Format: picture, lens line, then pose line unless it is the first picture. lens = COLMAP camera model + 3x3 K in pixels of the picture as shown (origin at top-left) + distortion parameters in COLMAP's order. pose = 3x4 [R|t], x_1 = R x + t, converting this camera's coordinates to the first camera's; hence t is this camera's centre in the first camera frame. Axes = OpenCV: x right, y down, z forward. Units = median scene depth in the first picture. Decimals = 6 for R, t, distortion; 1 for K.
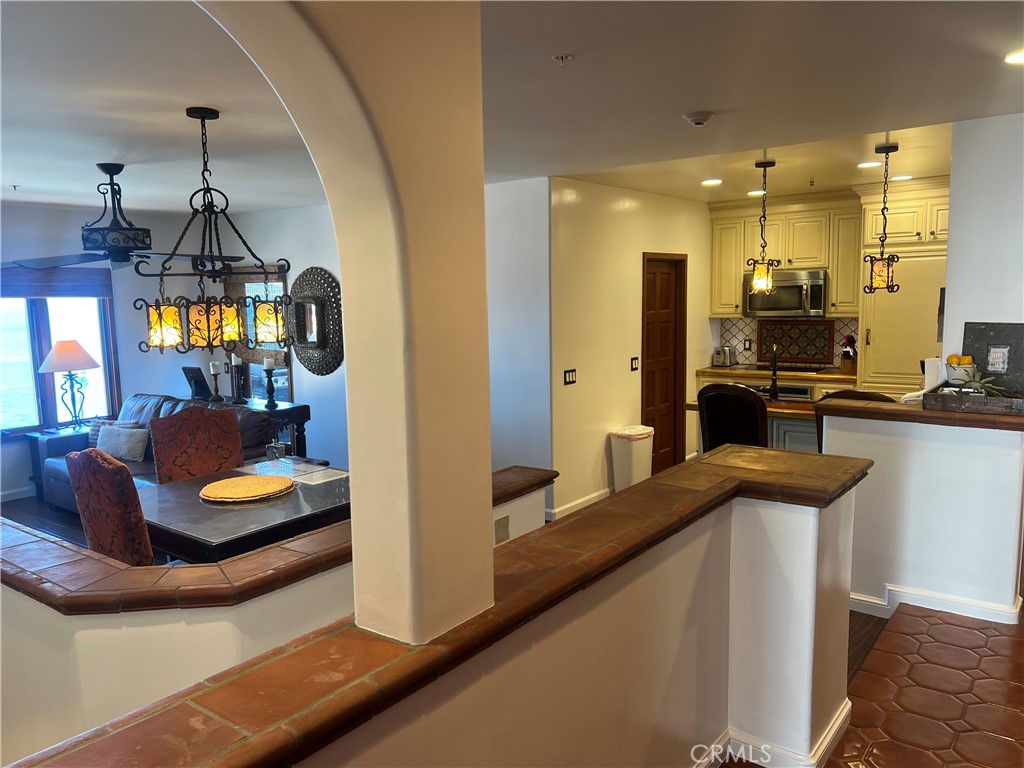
lens RADIAL K [[766.2, 0, 515.3], [0, 766.2, 377.5], [0, 0, 1]] dist [0.061569, -0.068580]
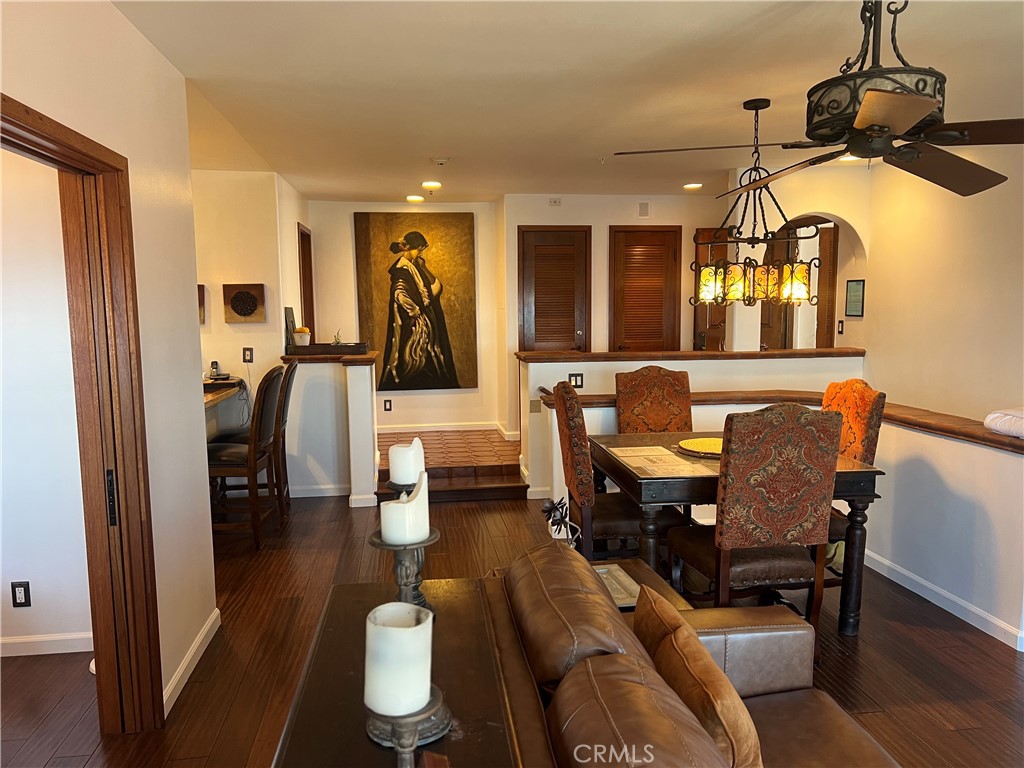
lens RADIAL K [[766.2, 0, 506.0], [0, 766.2, 392.8], [0, 0, 1]] dist [0.061569, -0.068580]
pose [[-0.704406, -0.052206, 0.707874, -0.468894], [0.105637, 0.978474, 0.177281, -0.074084], [-0.701892, 0.199656, -0.683729, 1.013478]]
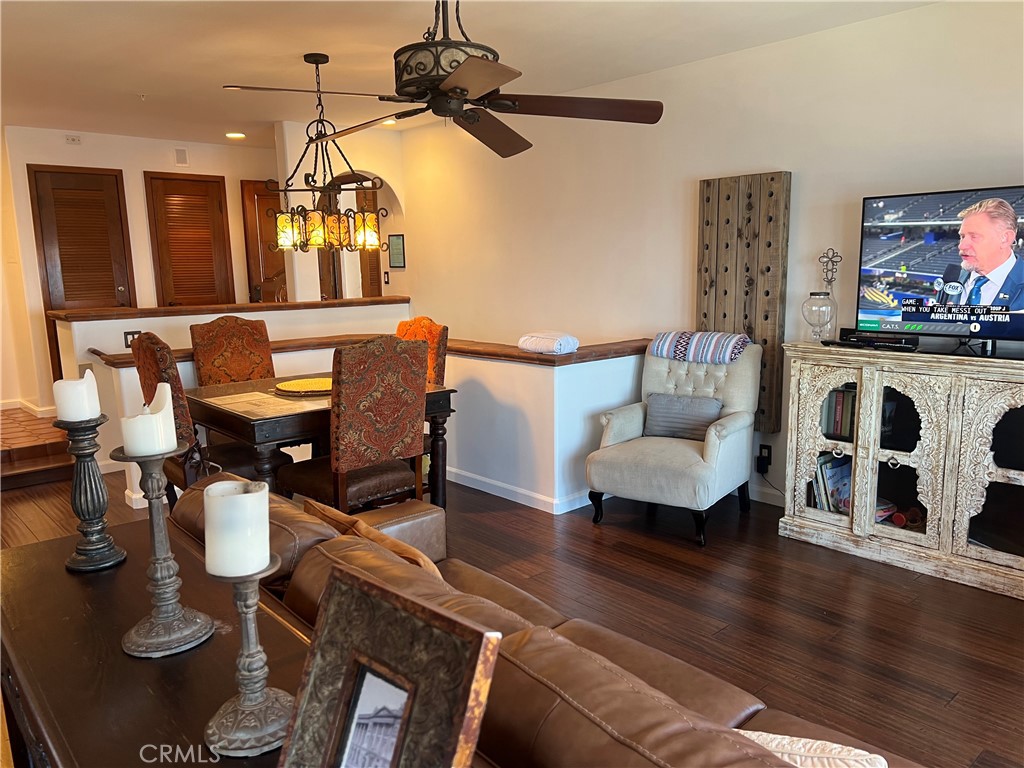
lens RADIAL K [[766.2, 0, 504.3], [0, 766.2, 391.7], [0, 0, 1]] dist [0.061569, -0.068580]
pose [[-0.981154, 0.008909, 0.193023, -0.441962], [0.062481, 0.959900, 0.273290, -0.068456], [-0.182848, 0.280200, -0.942367, 1.061595]]
